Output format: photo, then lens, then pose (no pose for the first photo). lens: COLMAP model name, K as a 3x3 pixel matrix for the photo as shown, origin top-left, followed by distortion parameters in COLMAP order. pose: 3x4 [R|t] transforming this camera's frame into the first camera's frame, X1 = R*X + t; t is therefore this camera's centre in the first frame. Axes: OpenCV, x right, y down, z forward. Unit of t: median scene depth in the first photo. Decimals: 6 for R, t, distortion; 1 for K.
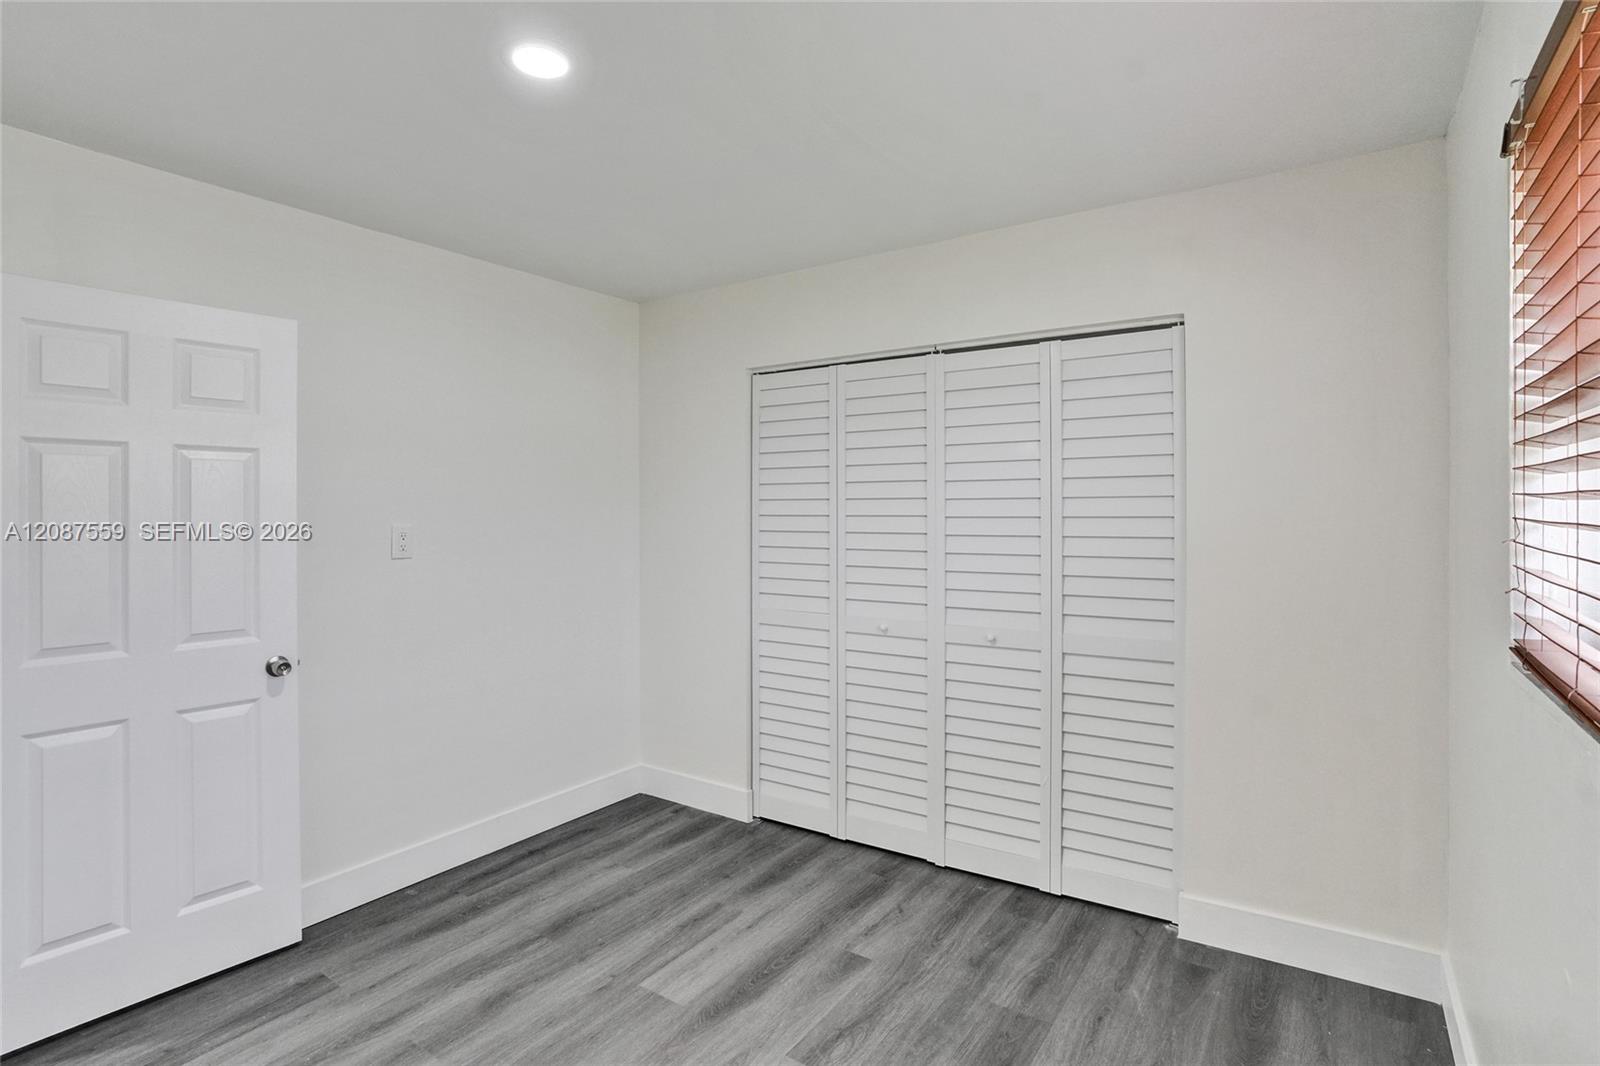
lens RADIAL K [[788.2, 0, 807.8], [0, 788.2, 528.7], [0, 0, 1]] dist [-0.044740, 0.033602]
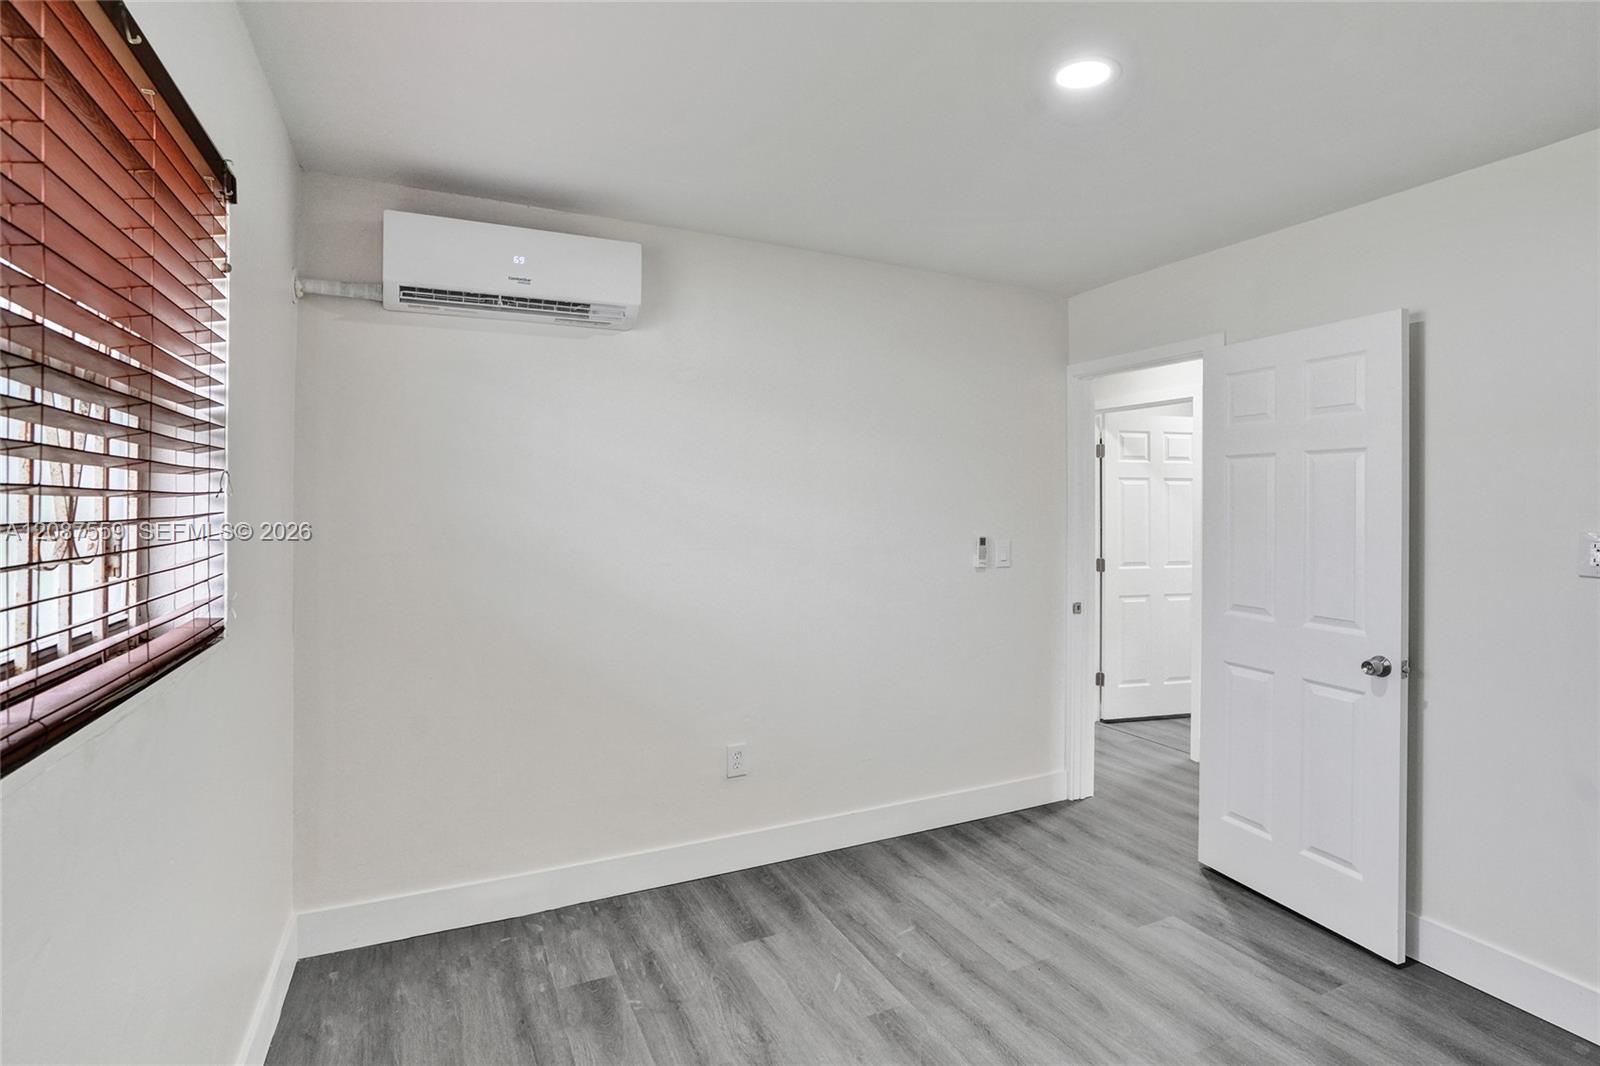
lens RADIAL K [[780.7, 0, 801.0], [0, 780.7, 512.0], [0, 0, 1]] dist [-0.058920, 0.024526]
pose [[-0.514770, 0.004082, -0.857319, 0.488775], [-0.018261, 0.999710, 0.015725, -0.017943], [0.857134, 0.023751, -0.514546, 0.818145]]
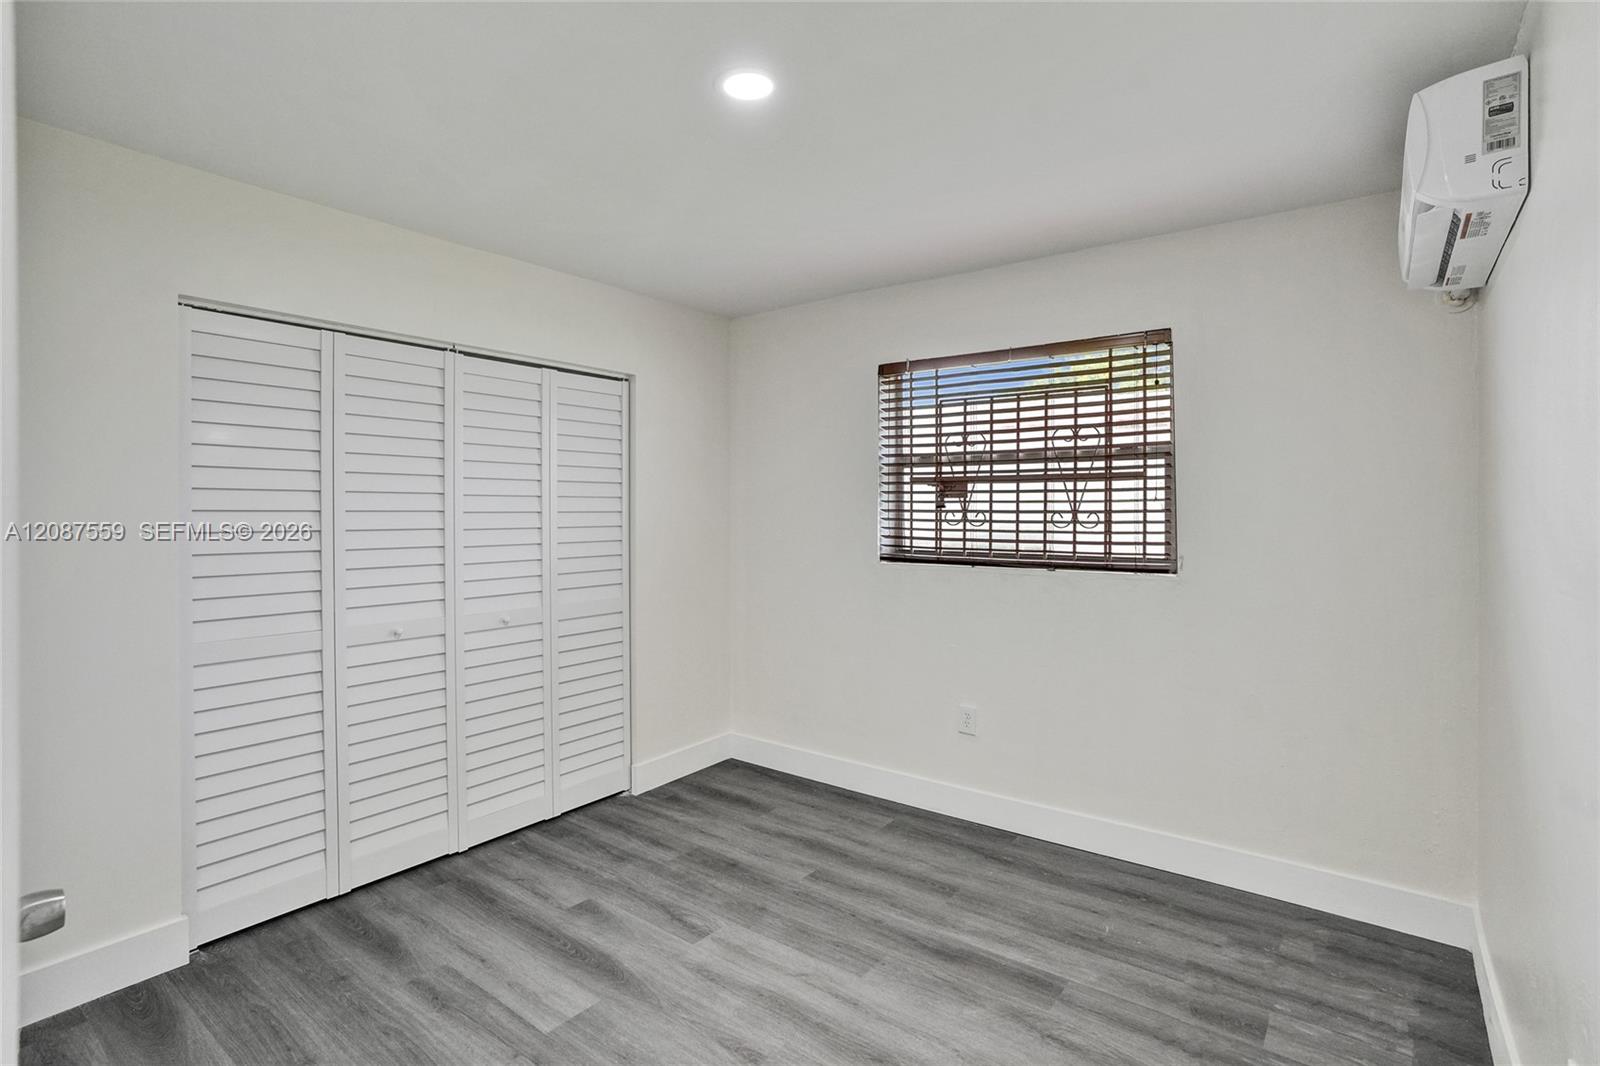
lens RADIAL K [[770.7, 0, 808.8], [0, 770.7, 523.7], [0, 0, 1]] dist [-0.047900, 0.024134]
pose [[0.063381, -0.017319, 0.997839, -0.966925], [0.021796, 0.999635, 0.015966, -0.007195], [-0.997751, 0.020737, 0.063735, 0.576851]]
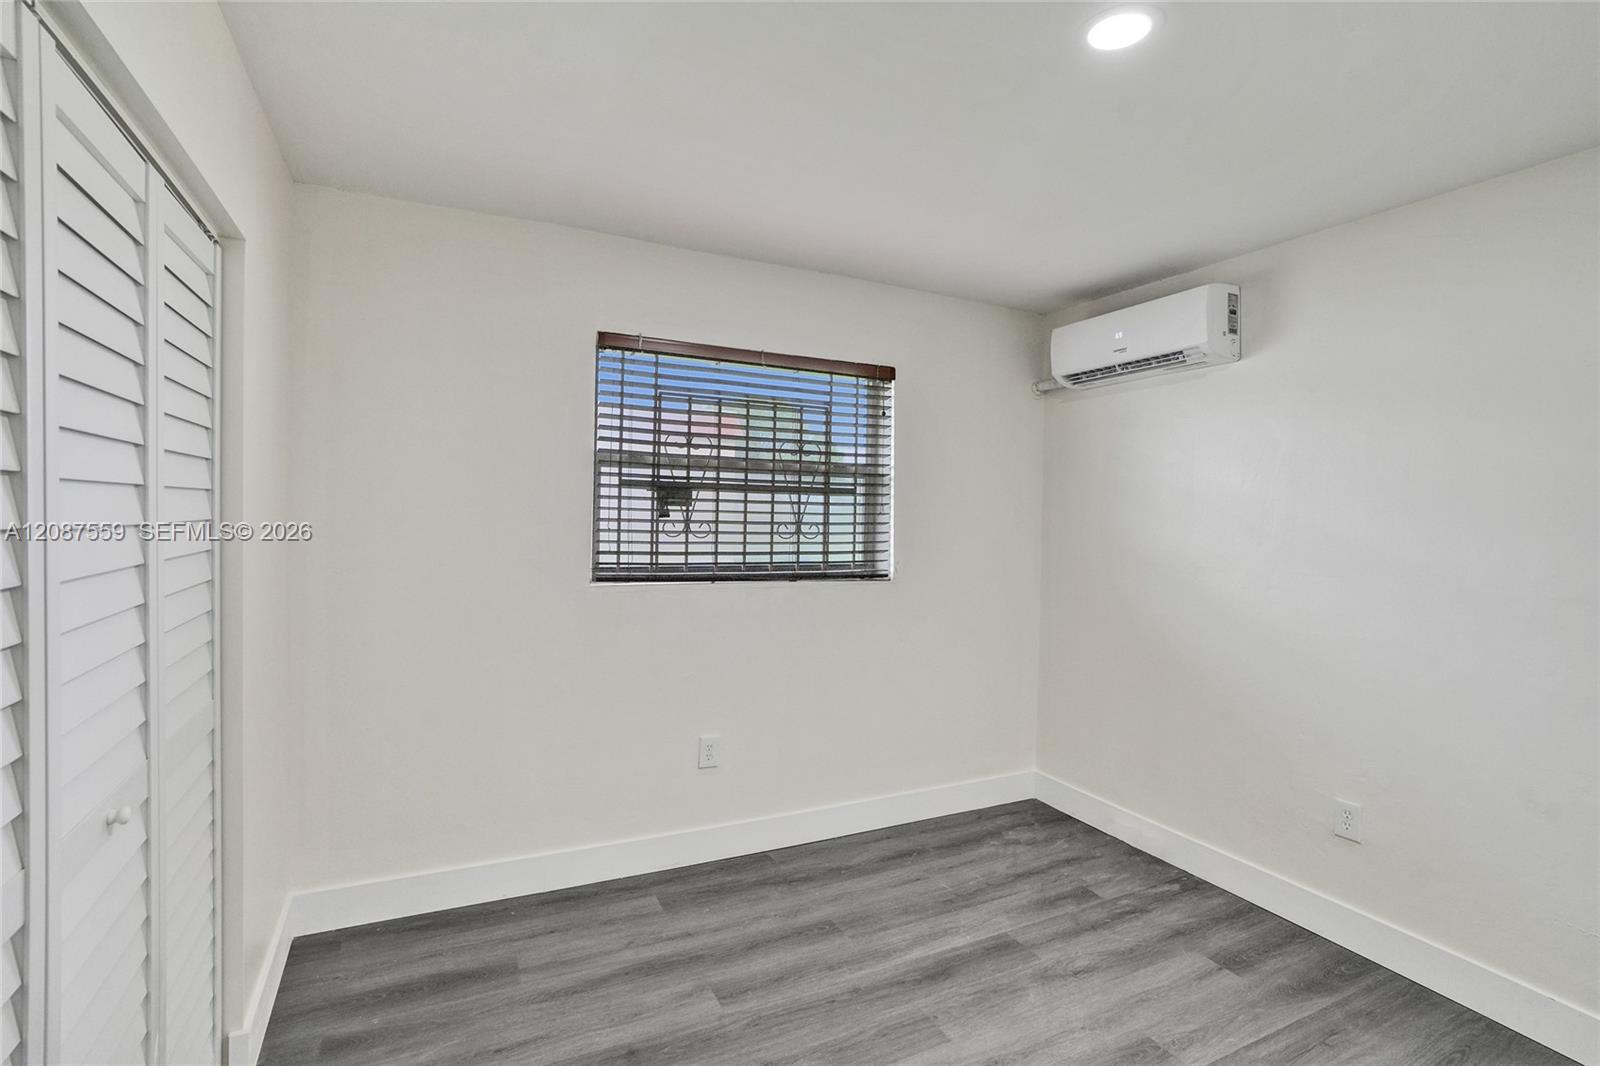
lens RADIAL K [[742.2, 0, 800.0], [0, 742.2, 533.0], [0, 0, 1]] dist [-0.044565, 0.020393]
pose [[-0.859520, -0.027588, 0.510357, -0.324598], [-0.007768, 0.999132, 0.040926, -0.033141], [-0.511043, 0.031212, -0.858988, 1.320997]]
